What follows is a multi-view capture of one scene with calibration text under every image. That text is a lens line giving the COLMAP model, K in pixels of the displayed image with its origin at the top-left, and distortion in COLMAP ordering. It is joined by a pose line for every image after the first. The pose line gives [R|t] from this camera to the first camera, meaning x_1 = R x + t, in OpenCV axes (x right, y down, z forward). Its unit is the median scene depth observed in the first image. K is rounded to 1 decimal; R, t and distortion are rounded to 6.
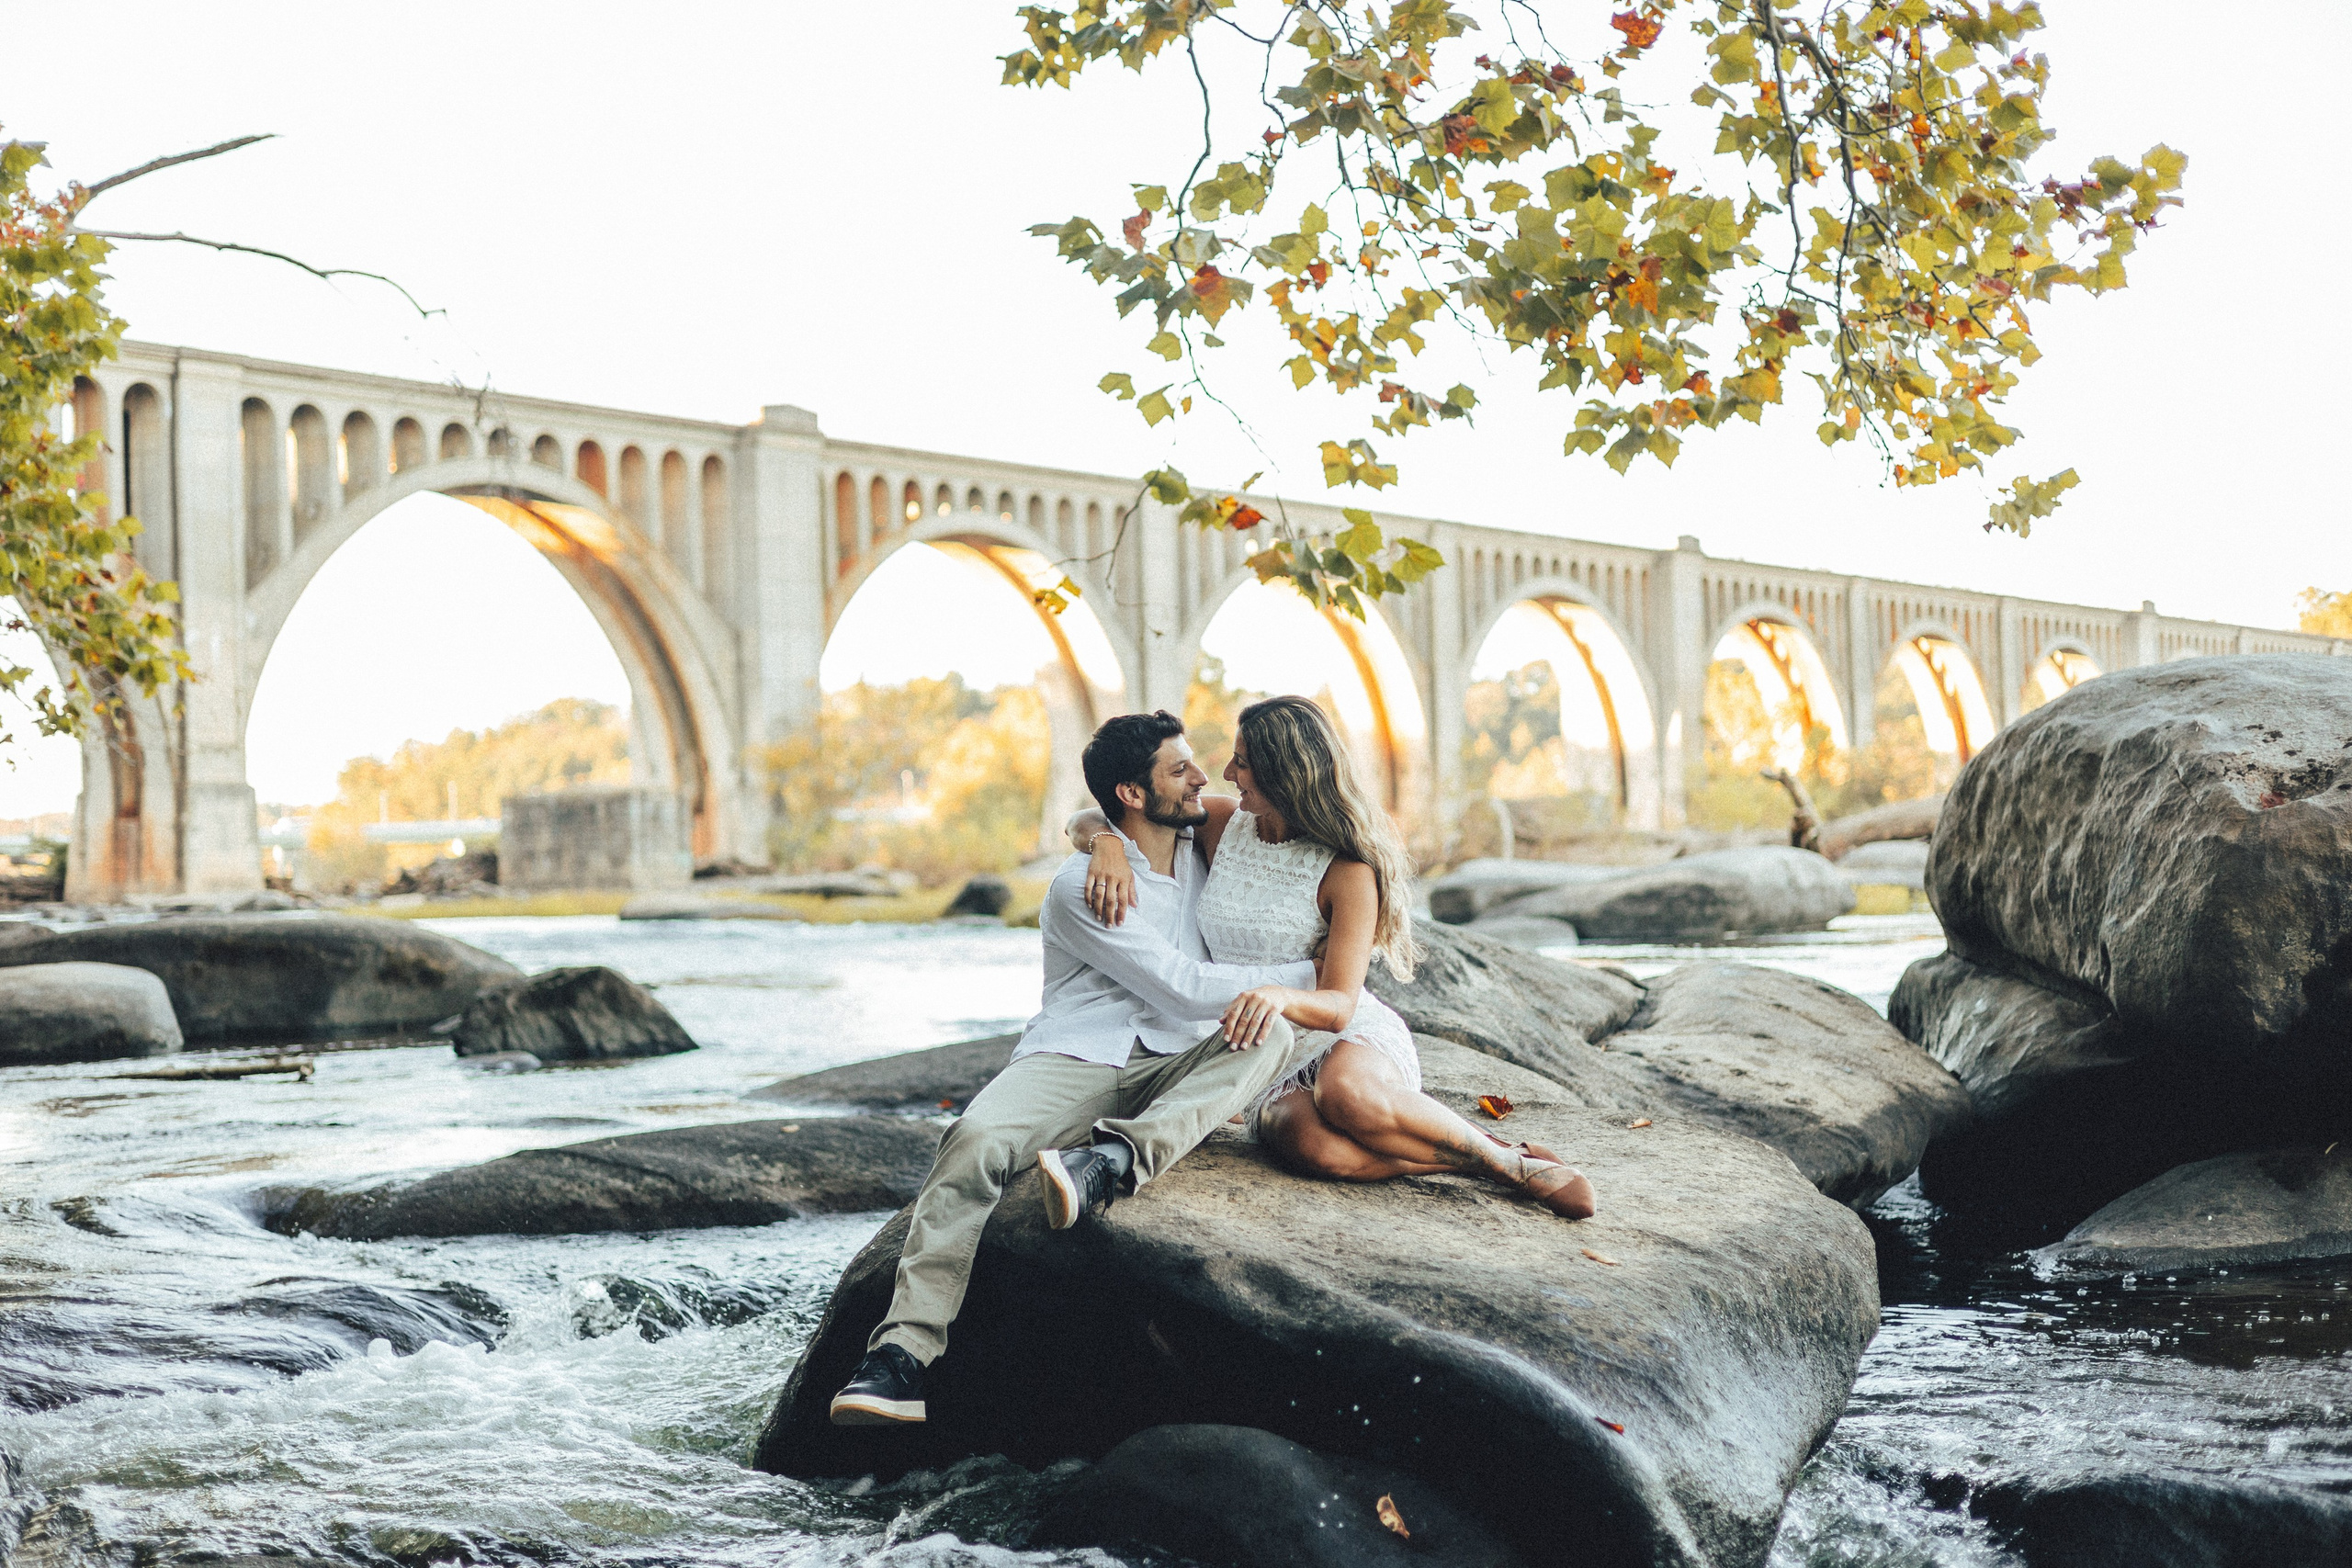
lens RADIAL K [[3274.1, 0, 1159.7], [0, 3274.1, 807.7], [0, 0, 1]] dist [-0.005155, 0.128117]
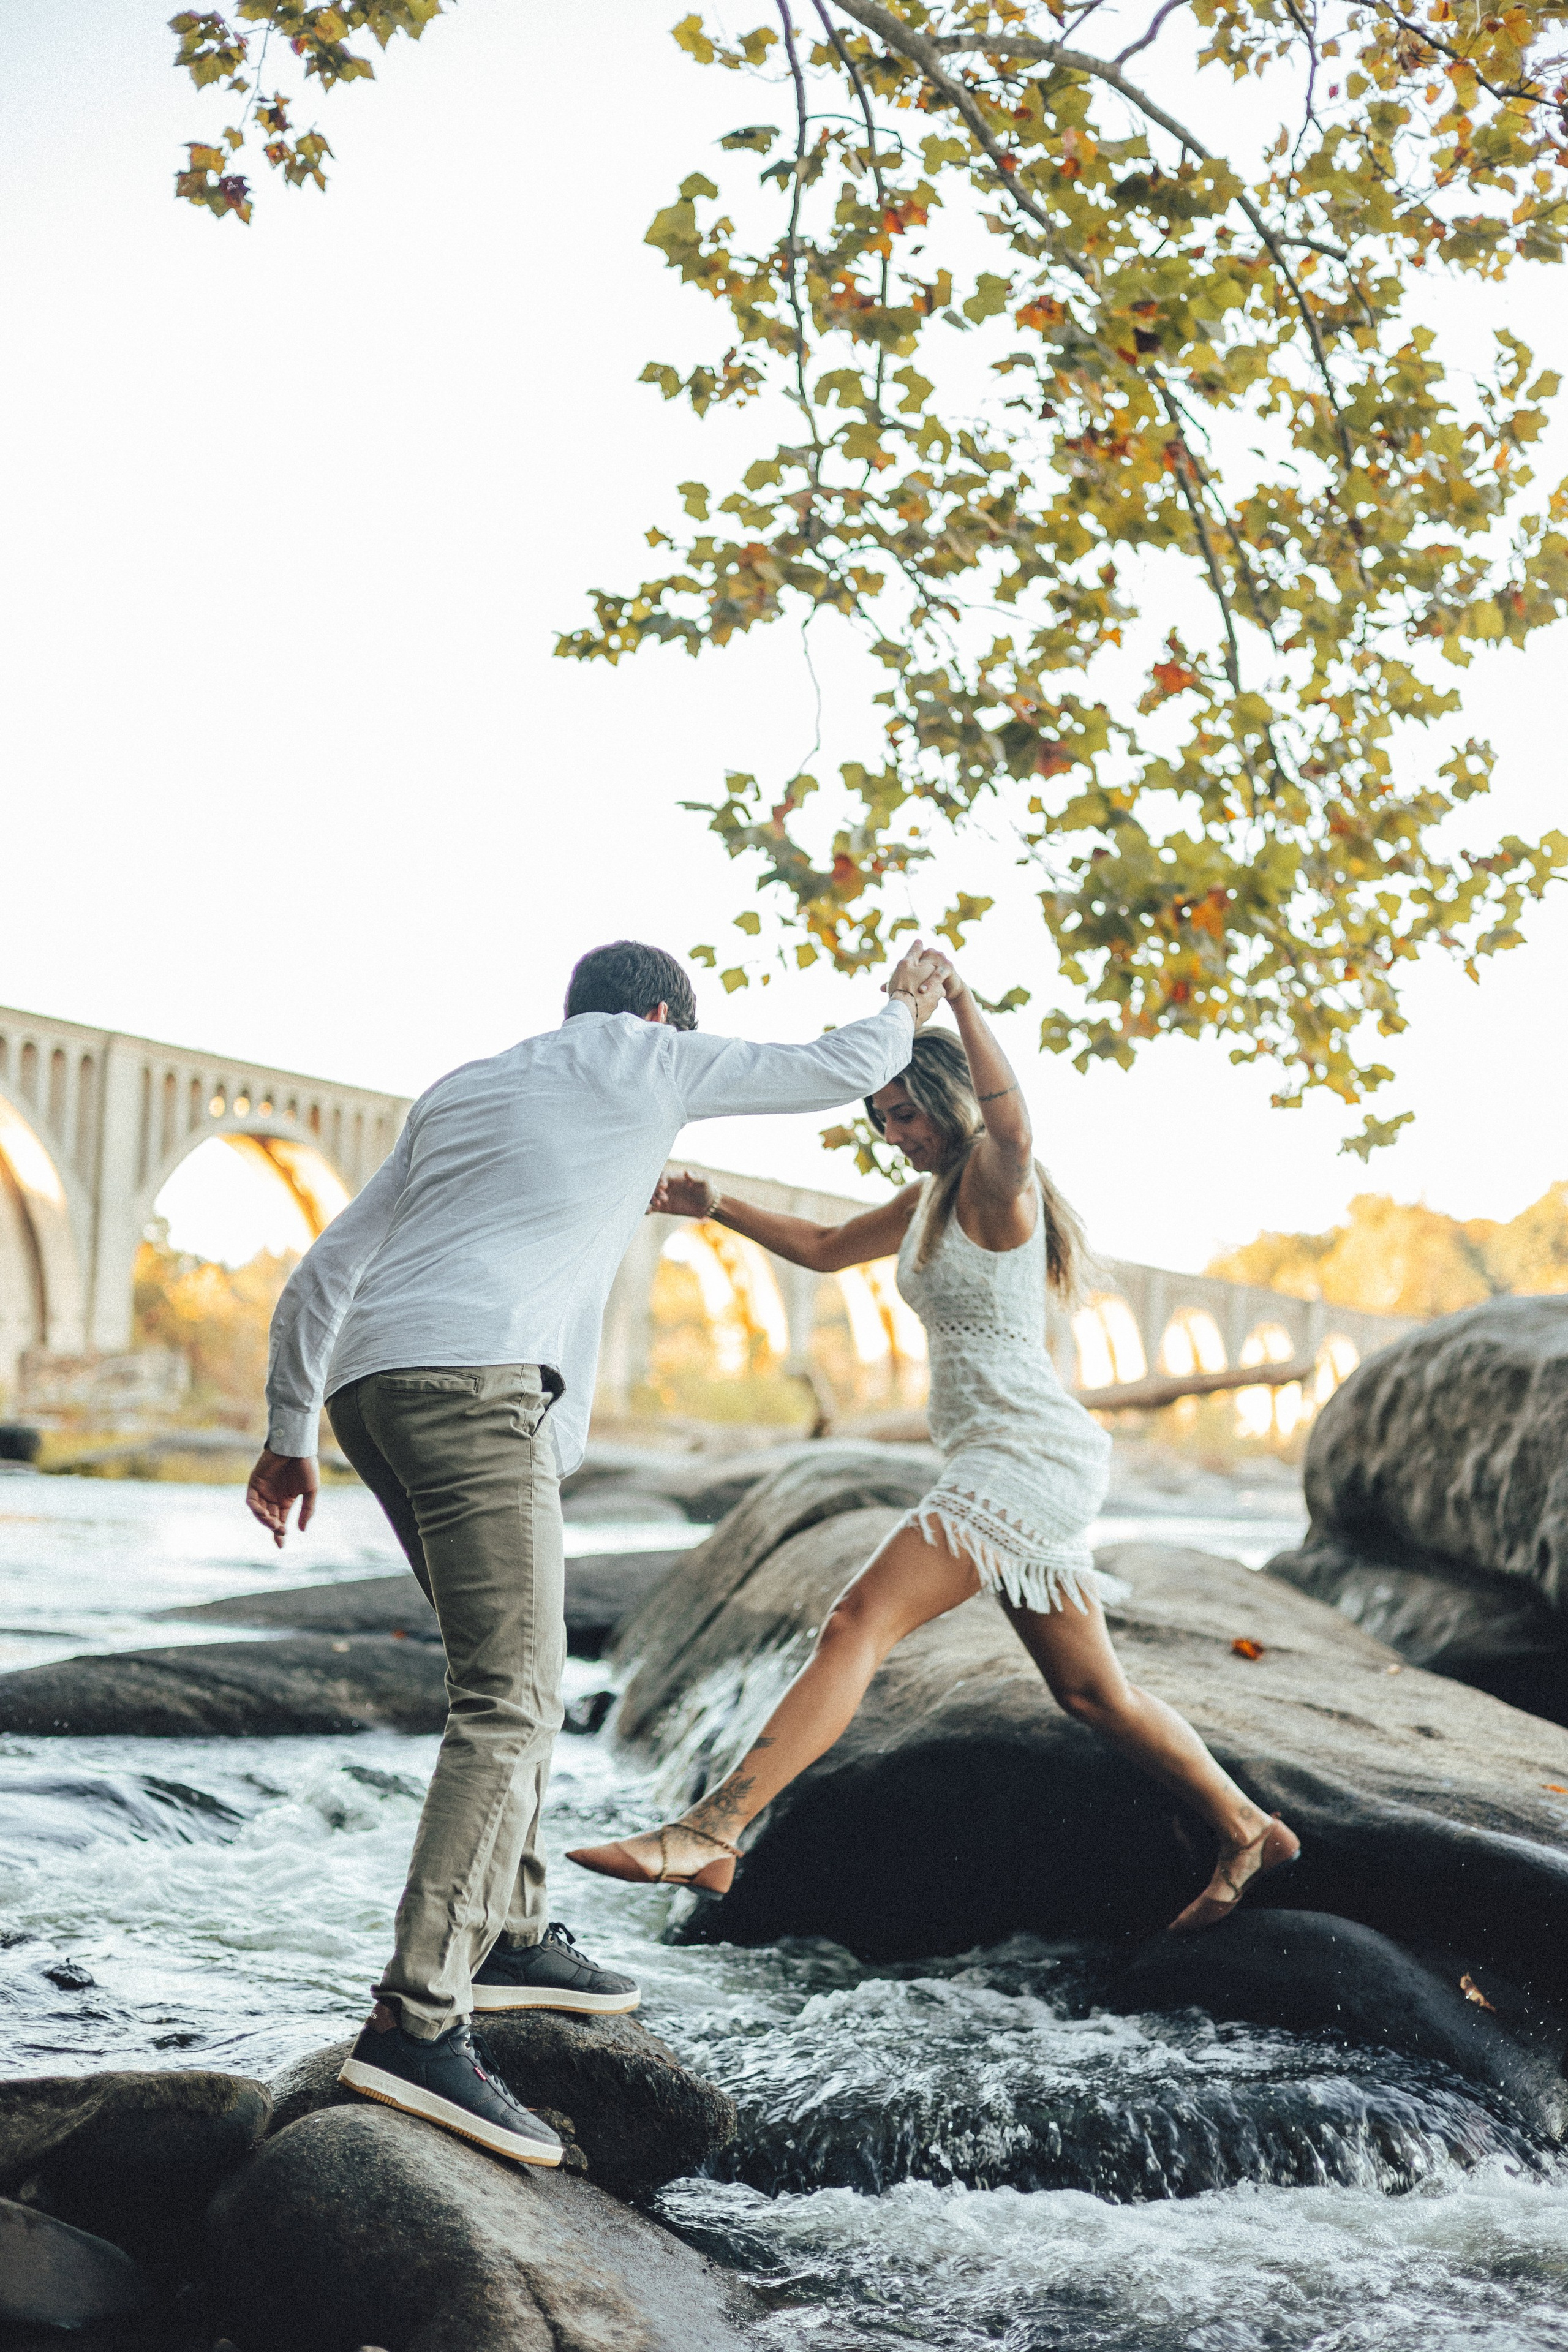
lens RADIAL K [[3290.1, 0, 782.0], [0, 3290.1, 1175.6], [0, 0, 1]] dist [0.023749, -0.051101]
pose [[0.974974, 0.080518, 0.207227, -0.192109], [-0.066924, 0.995171, -0.071807, 0.015156], [-0.212008, 0.056142, 0.975654, -0.034568]]
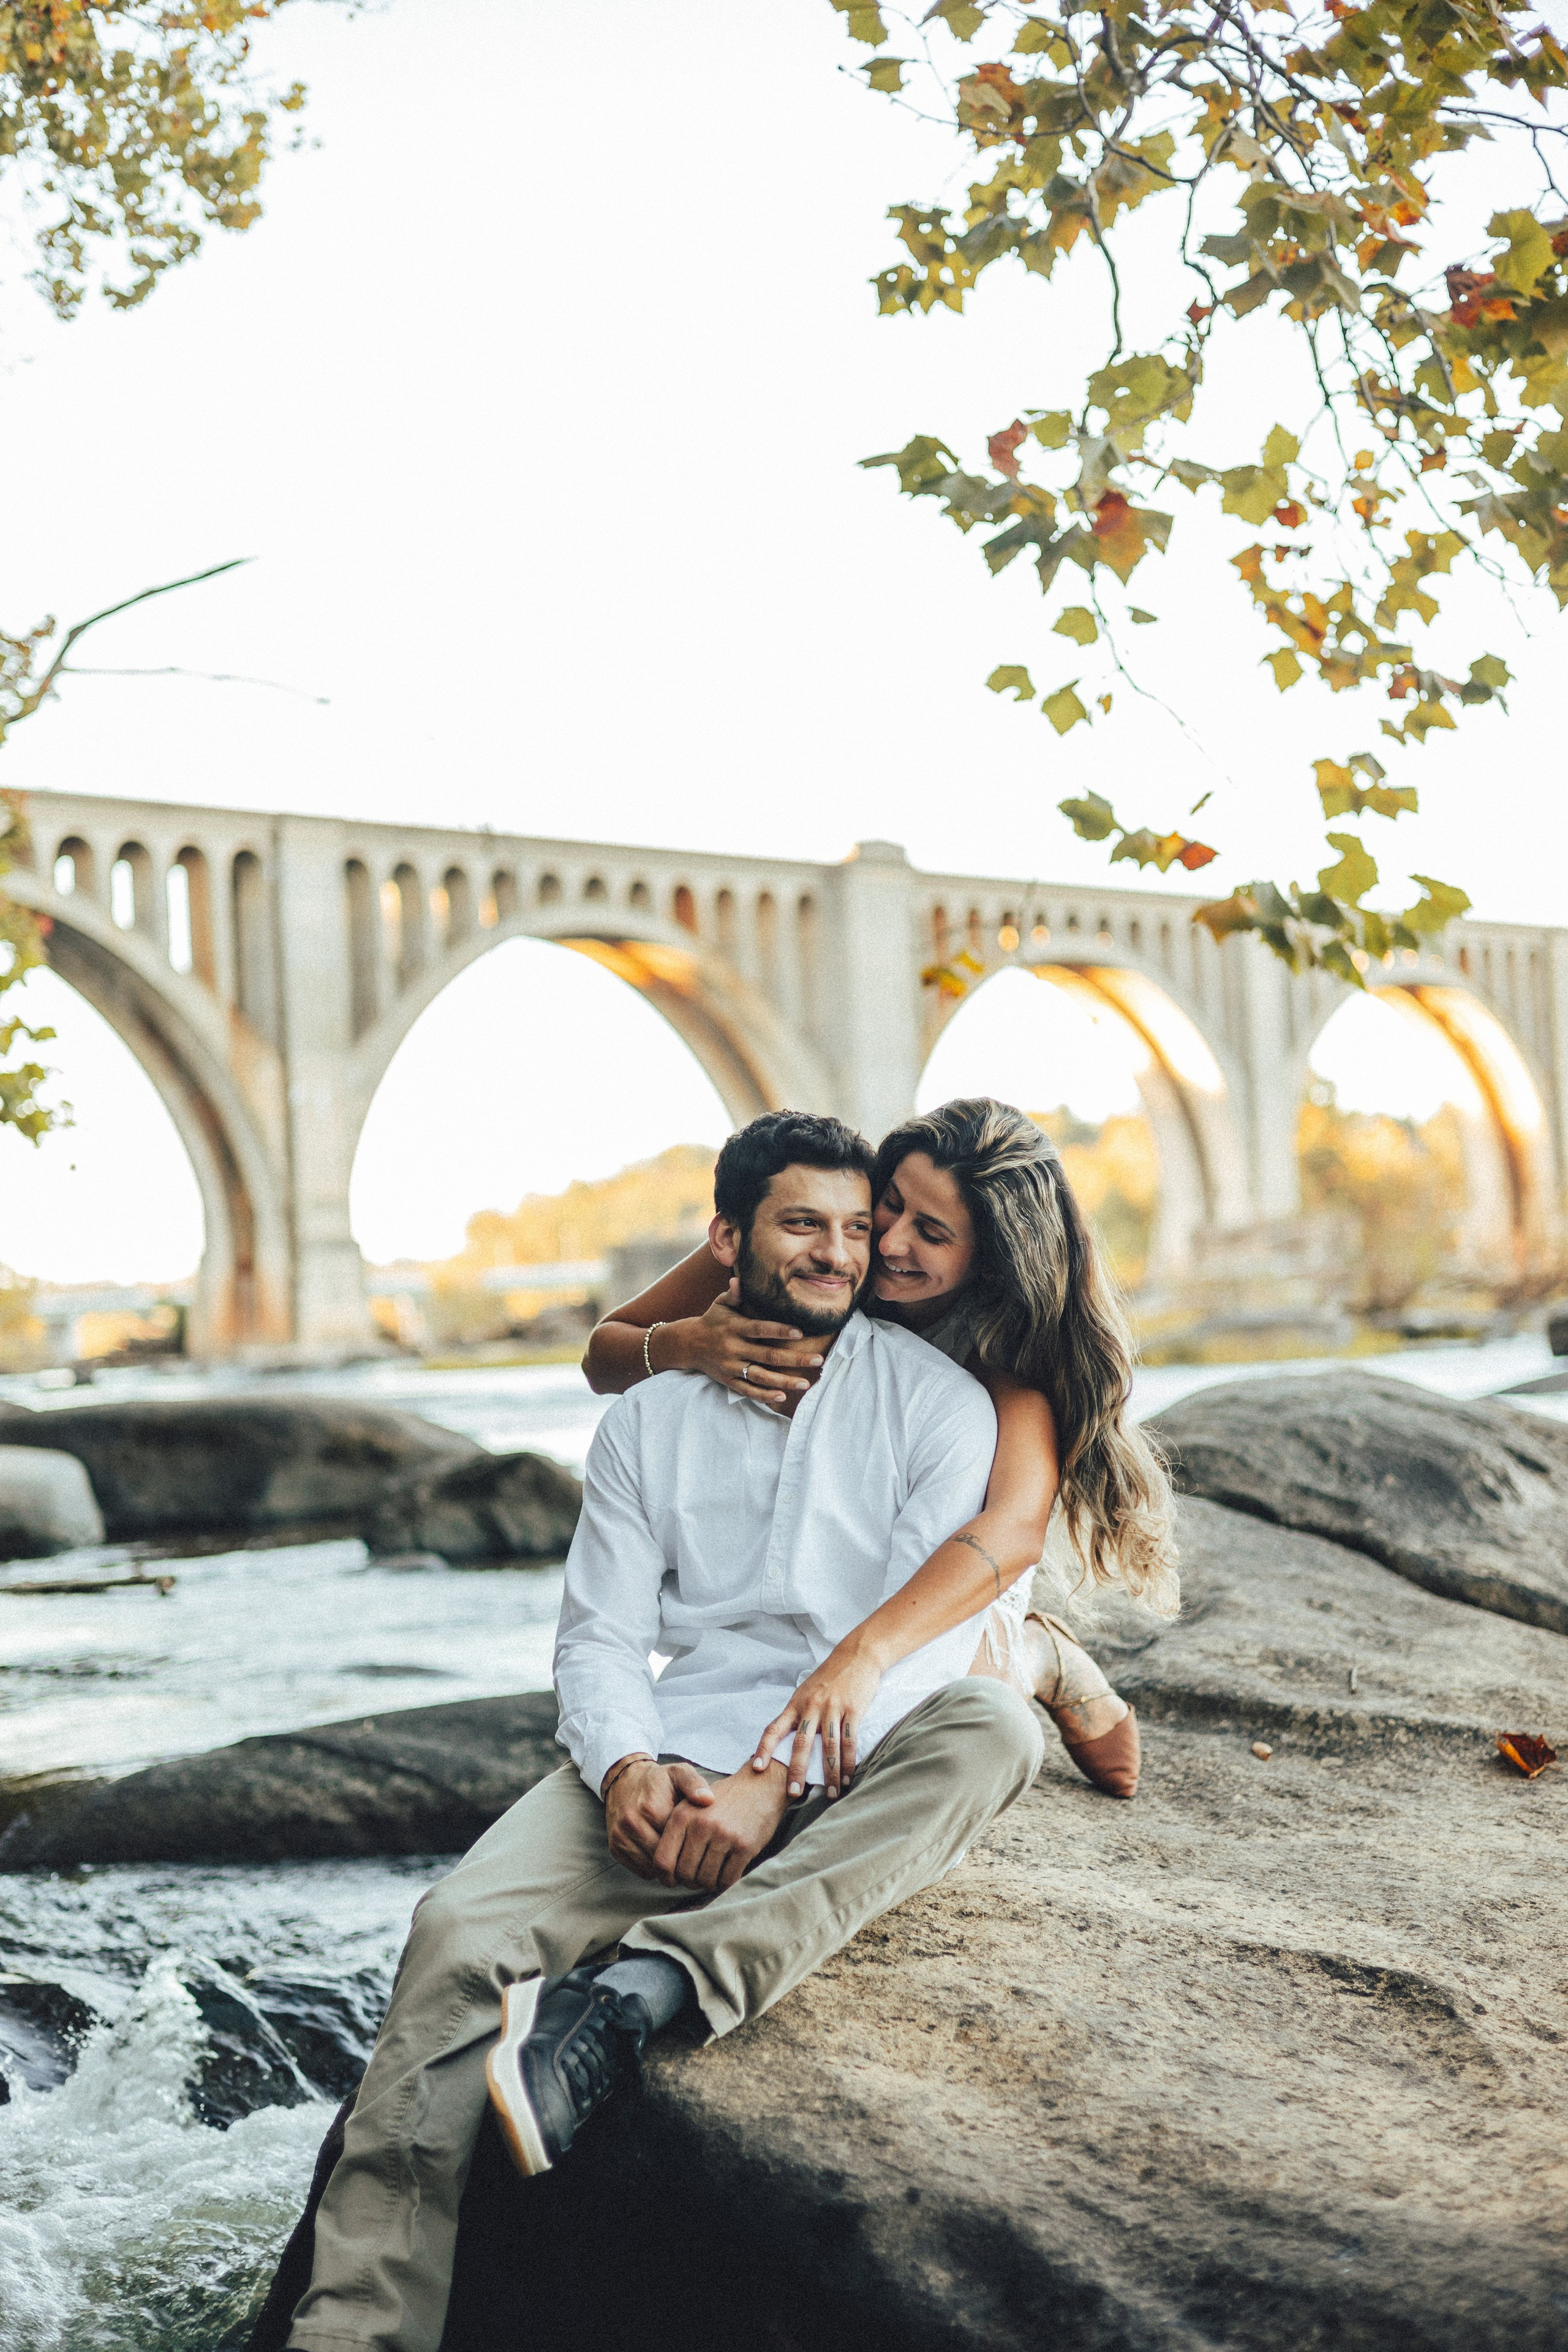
lens RADIAL K [[3290.1, 0, 782.0], [0, 3290.1, 1175.6], [0, 0, 1]] dist [0.023749, -0.051101]
pose [[0.988348, -0.032692, -0.148661, 0.040226], [0.029788, 0.999320, -0.021725, -0.003666], [0.149270, 0.017043, 0.988650, 0.250270]]
